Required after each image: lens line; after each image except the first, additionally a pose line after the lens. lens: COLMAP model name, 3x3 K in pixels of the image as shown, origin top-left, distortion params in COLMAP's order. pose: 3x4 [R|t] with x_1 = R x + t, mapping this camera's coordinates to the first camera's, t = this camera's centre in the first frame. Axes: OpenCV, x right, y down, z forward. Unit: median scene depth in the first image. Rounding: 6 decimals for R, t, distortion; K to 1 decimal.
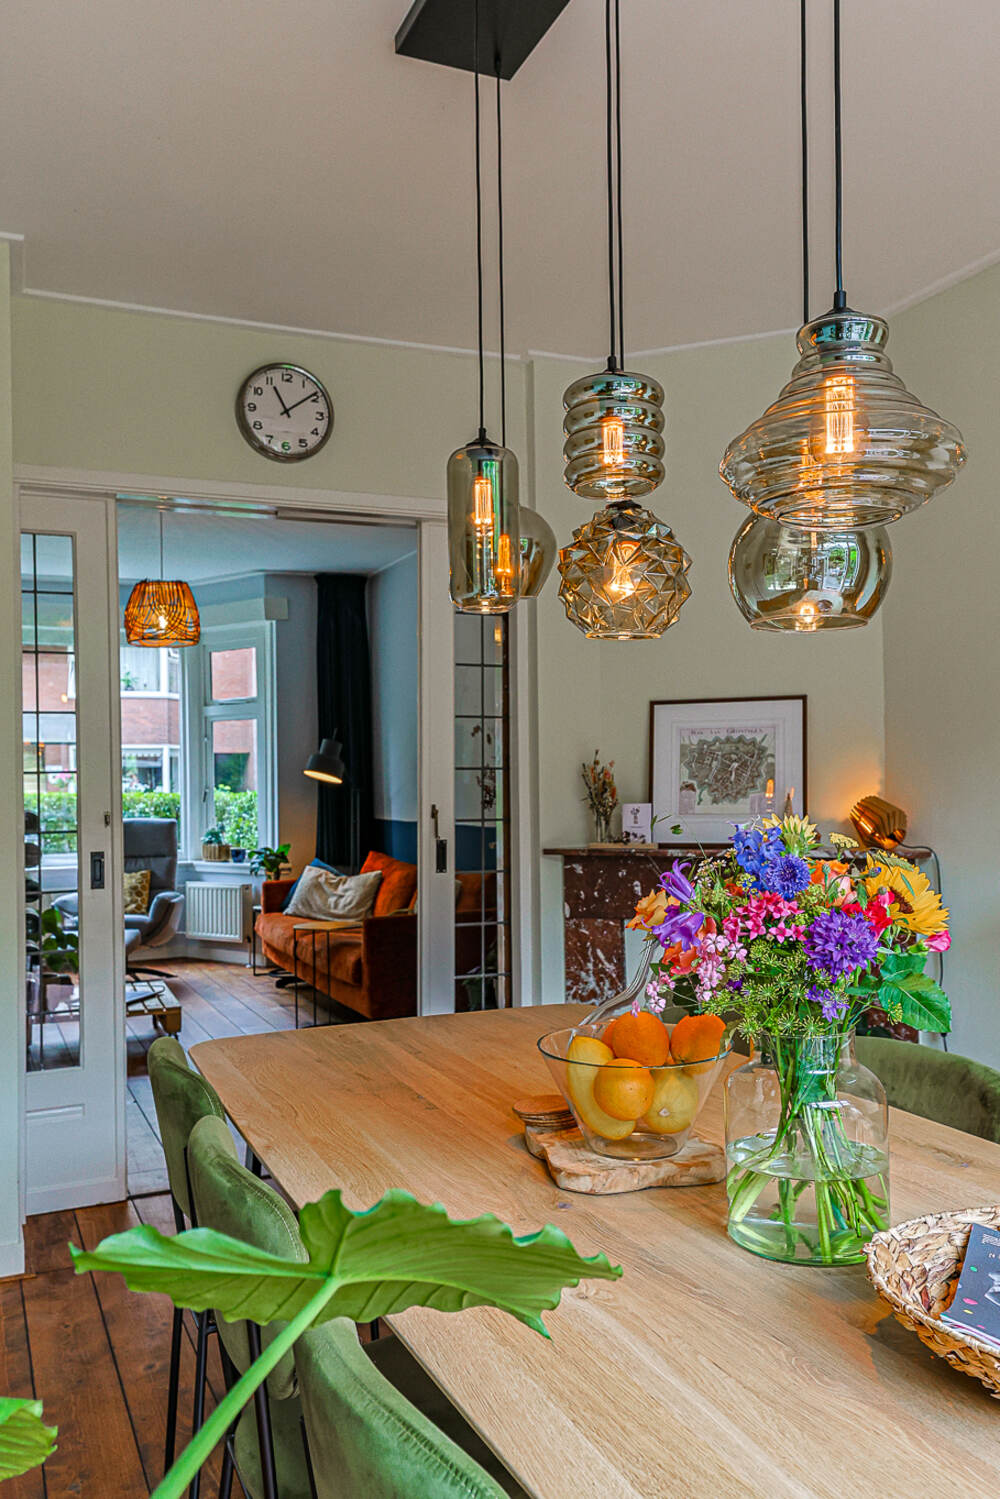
lens RADIAL K [[1198.1, 0, 499.2], [0, 1198.1, 754.4], [0, 0, 1]] dist [-0.000398, -0.000751]
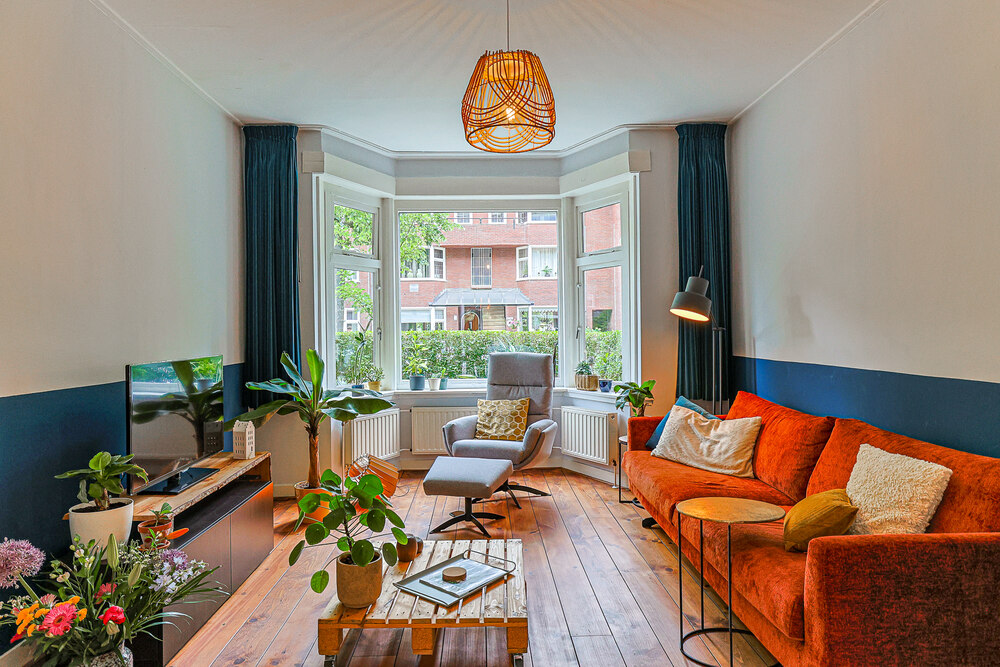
lens RADIAL K [[606.3, 0, 501.7], [0, 606.3, 329.3], [0, 0, 1]] dist [-0.001337, 0.007203]
pose [[0.926718, 0.004454, -0.375730, -0.096722], [0.005390, 0.999669, 0.025145, 0.016299], [0.375718, -0.025328, 0.926388, 0.449800]]
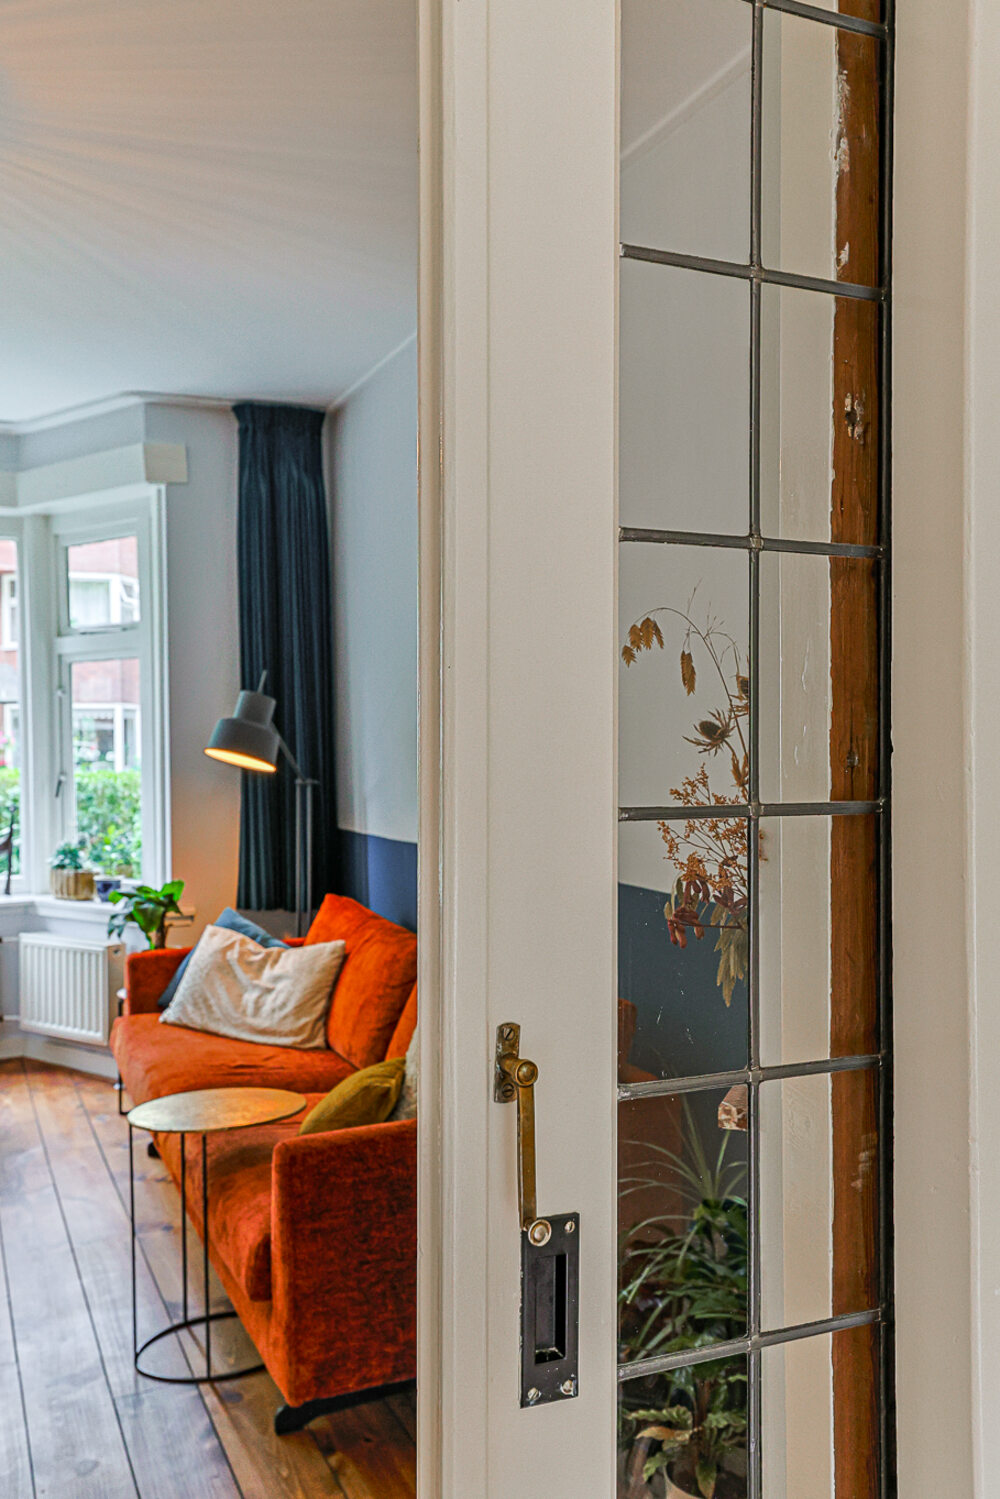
lens RADIAL K [[1265.9, 0, 492.2], [0, 1265.9, 747.7], [0, 0, 1]] dist [0.016467, 0.037972]
pose [[0.999988, 0.002093, -0.004432, -0.027878], [-0.001981, 0.999687, 0.024927, -0.001470], [0.004483, -0.024917, 0.999679, 0.399622]]
